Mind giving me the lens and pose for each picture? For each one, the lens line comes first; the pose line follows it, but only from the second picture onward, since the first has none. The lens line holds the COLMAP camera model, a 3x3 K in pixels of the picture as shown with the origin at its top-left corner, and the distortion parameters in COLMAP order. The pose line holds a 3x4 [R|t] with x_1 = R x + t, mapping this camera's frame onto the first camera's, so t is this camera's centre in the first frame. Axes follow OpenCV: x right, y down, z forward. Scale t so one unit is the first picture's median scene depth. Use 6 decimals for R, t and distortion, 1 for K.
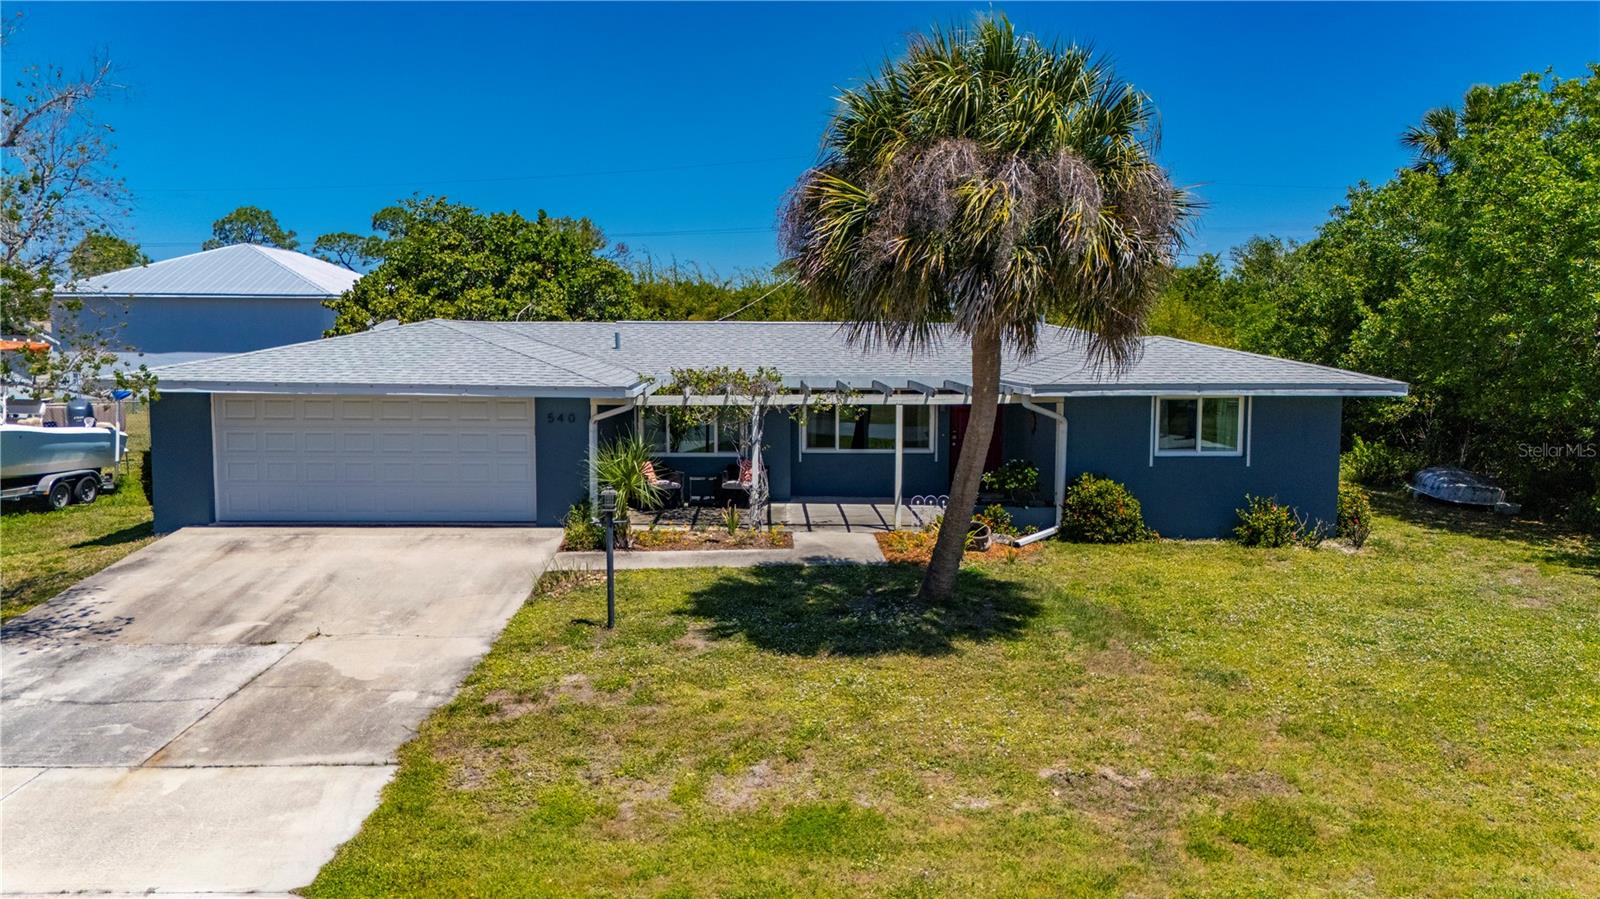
lens RADIAL K [[1177.4, 0, 800.0], [0, 1177.4, 449.5], [0, 0, 1]] dist [0.040563, -0.008906]
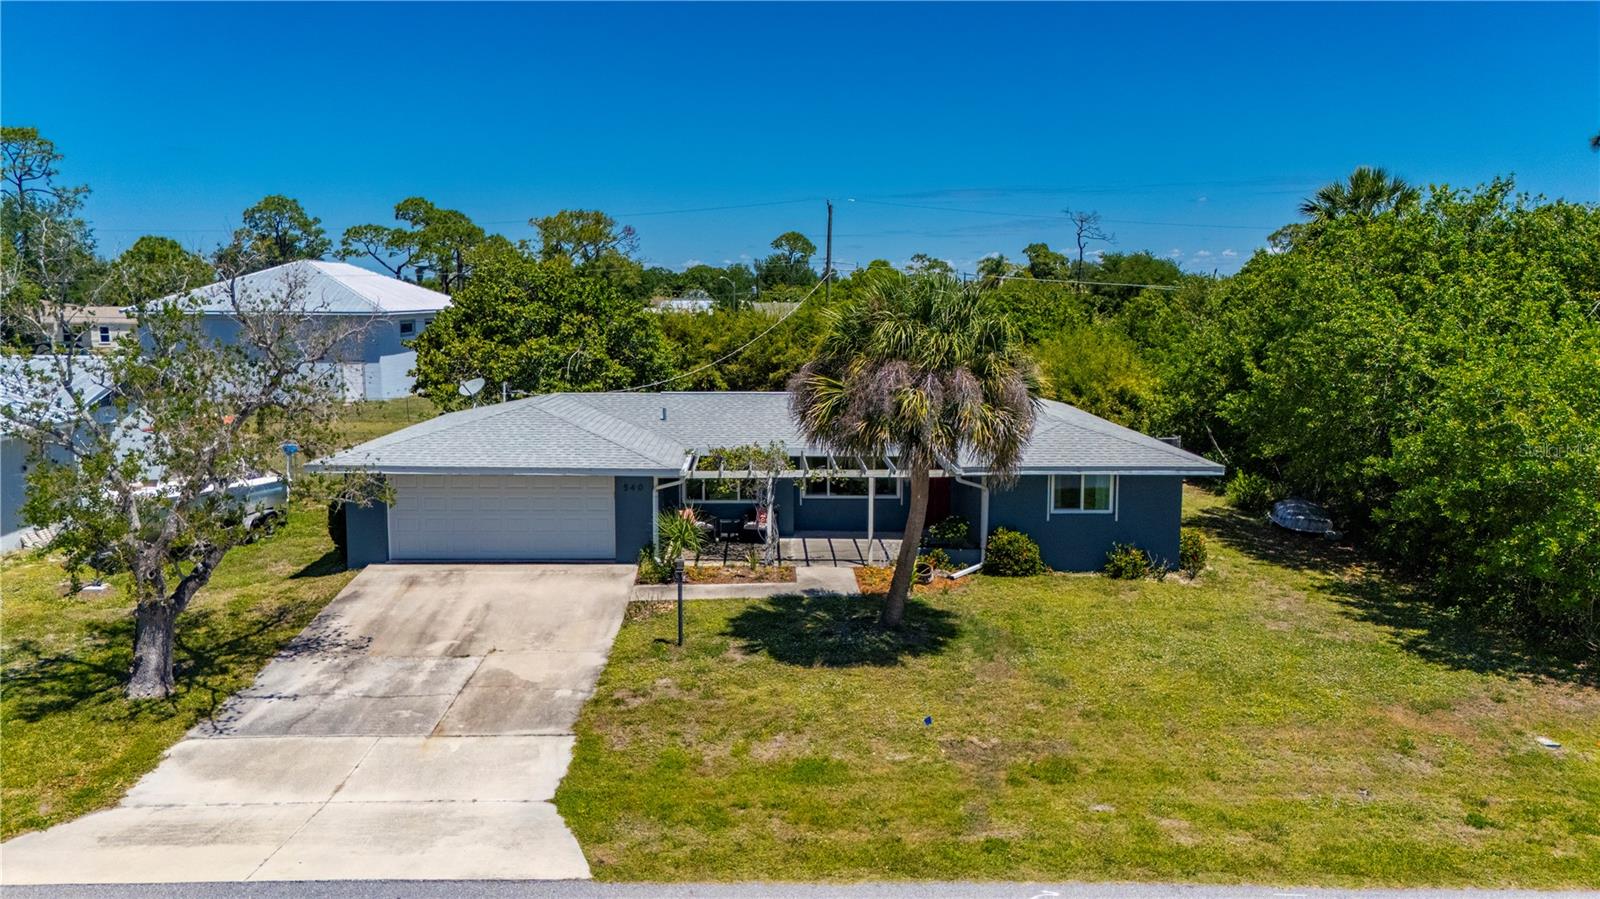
lens RADIAL K [[1174.2, 0, 800.0], [0, 1174.2, 449.5], [0, 0, 1]] dist [0.071361, -0.069148]
pose [[0.999999, 0.000183, 0.001197, -0.003742], [-0.000228, 0.999286, 0.037769, -0.162450], [-0.001189, -0.037769, 0.999286, -0.534510]]
